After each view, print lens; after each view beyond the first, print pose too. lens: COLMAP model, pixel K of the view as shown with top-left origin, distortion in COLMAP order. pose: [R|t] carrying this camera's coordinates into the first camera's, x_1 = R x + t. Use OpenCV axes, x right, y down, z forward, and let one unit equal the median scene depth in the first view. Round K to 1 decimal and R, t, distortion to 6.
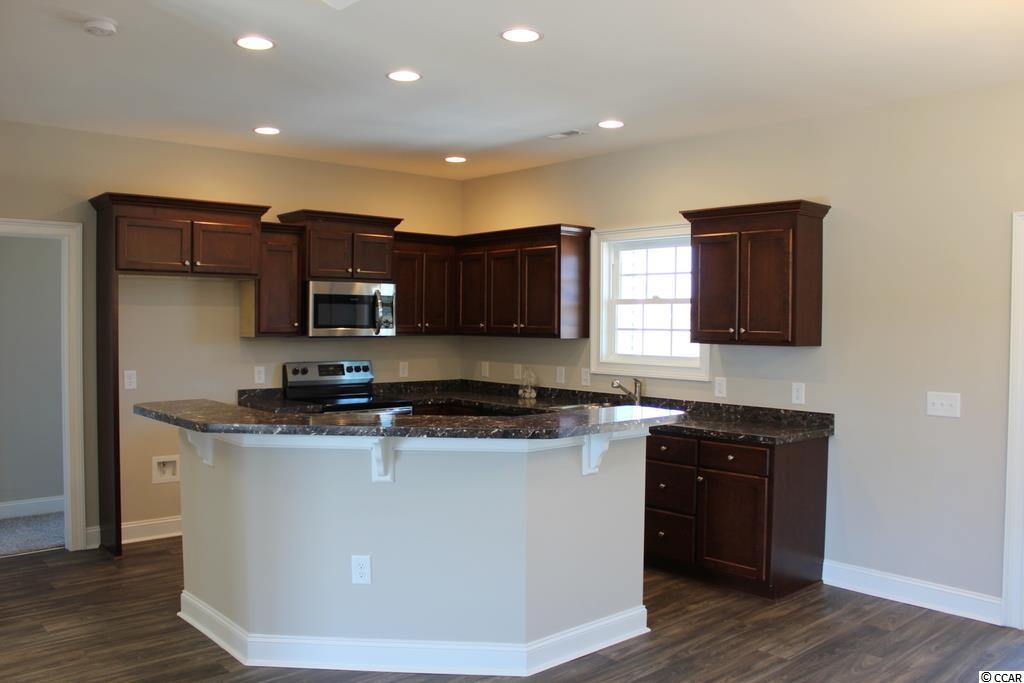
lens RADIAL K [[854.4, 0, 508.8], [0, 854.4, 342.9], [0, 0, 1]] dist [-0.109627, 0.052757]
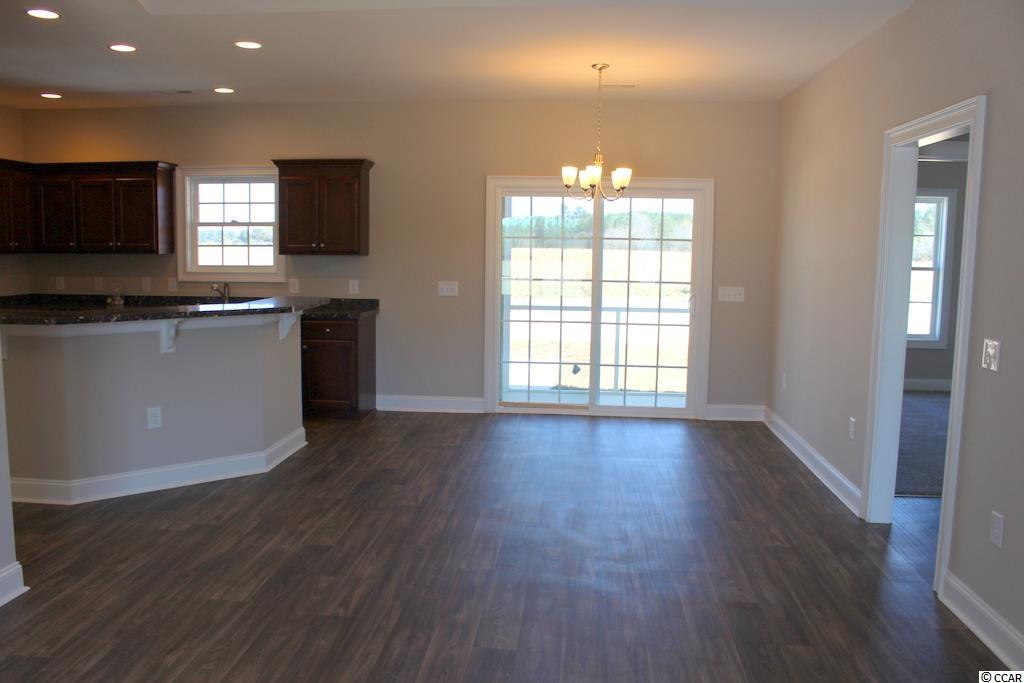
lens RADIAL K [[854.4, 0, 513.7], [0, 854.4, 340.6], [0, 0, 1]] dist [-0.109627, 0.052757]
pose [[0.724975, -0.078618, 0.684273, -0.411912], [0.014585, 0.994994, 0.098865, 0.007516], [-0.688620, -0.061694, 0.722493, -0.244015]]
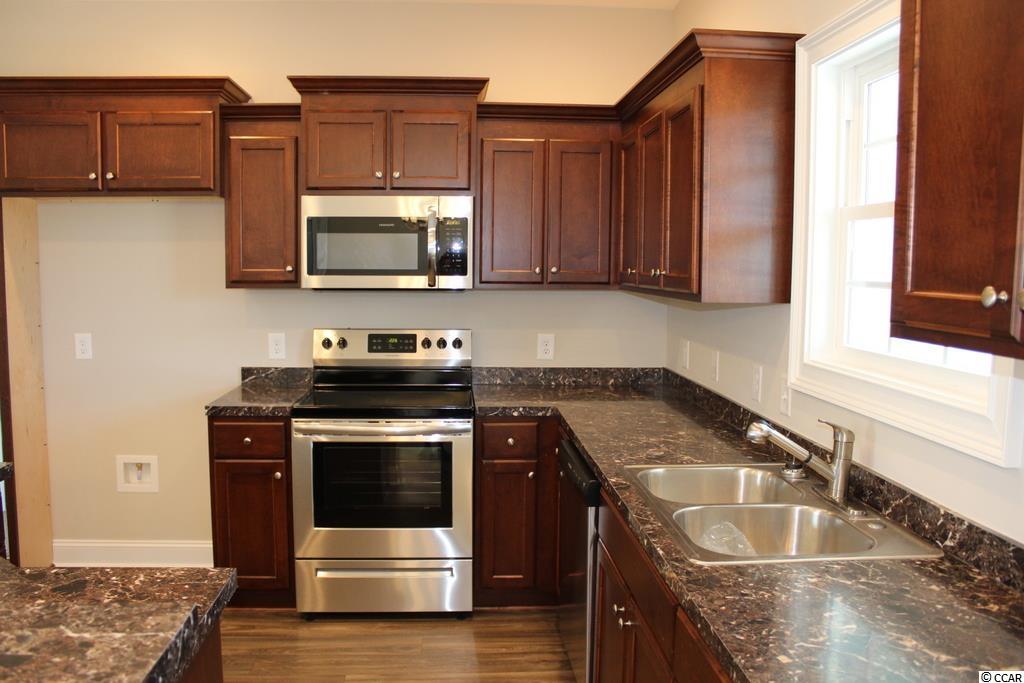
lens RADIAL K [[854.4, 0, 508.5], [0, 854.4, 336.9], [0, 0, 1]] dist [-0.109627, 0.052757]
pose [[0.784286, 0.051966, -0.618219, 0.250194], [-0.017244, 0.997927, 0.062008, -0.012821], [0.620159, -0.037971, 0.783556, 0.611577]]
